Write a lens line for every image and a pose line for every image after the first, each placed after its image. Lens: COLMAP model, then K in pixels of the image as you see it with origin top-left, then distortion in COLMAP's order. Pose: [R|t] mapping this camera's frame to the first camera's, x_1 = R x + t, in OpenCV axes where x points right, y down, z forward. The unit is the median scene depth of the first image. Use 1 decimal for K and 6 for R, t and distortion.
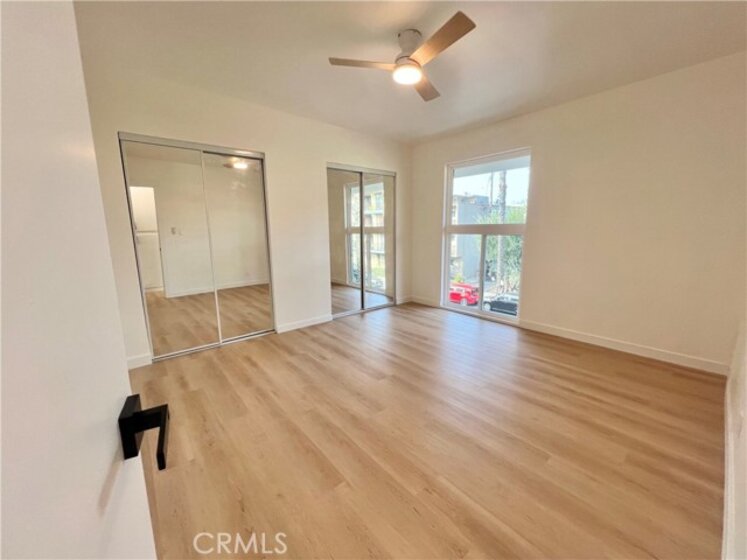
lens RADIAL K [[298.3, 0, 372.6], [0, 298.3, 284.3], [0, 0, 1]] dist [-0.001123, 0.000444]
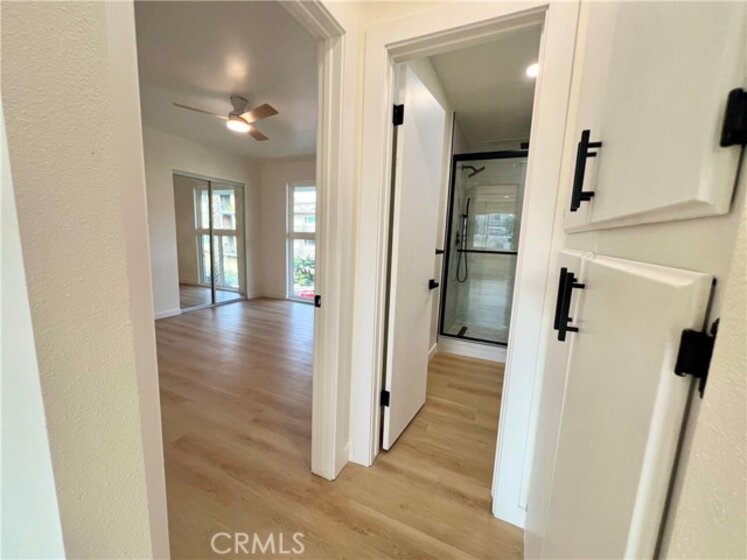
lens RADIAL K [[298.3, 0, 371.8], [0, 298.3, 281.3], [0, 0, 1]] dist [-0.001123, 0.000444]
pose [[0.908360, -0.016160, 0.417877, 0.047315], [0.027115, 0.999426, -0.020292, 0.047565], [-0.417309, 0.029763, 0.908277, -0.294315]]
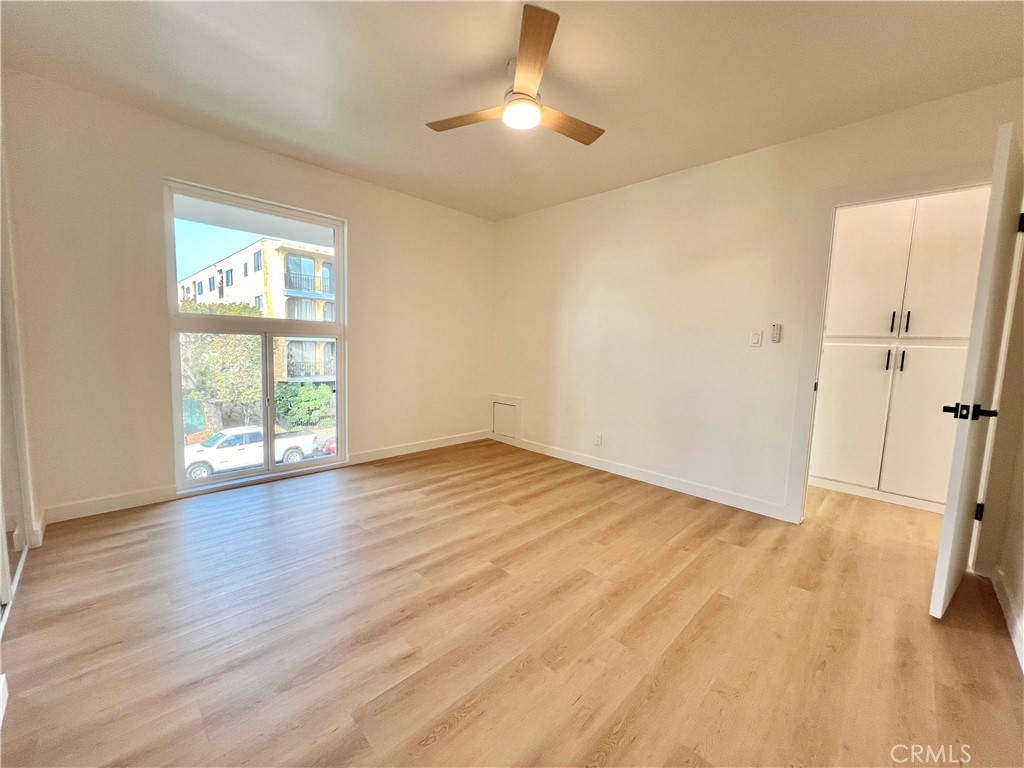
lens RADIAL K [[409.0, 0, 517.3], [0, 409.0, 387.1], [0, 0, 1]] dist [-0.001123, 0.000444]
pose [[-0.113088, -0.103084, 0.988223, -0.499042], [0.145706, 0.982130, 0.119122, -0.098319], [-0.982843, 0.157462, -0.096047, 0.656320]]
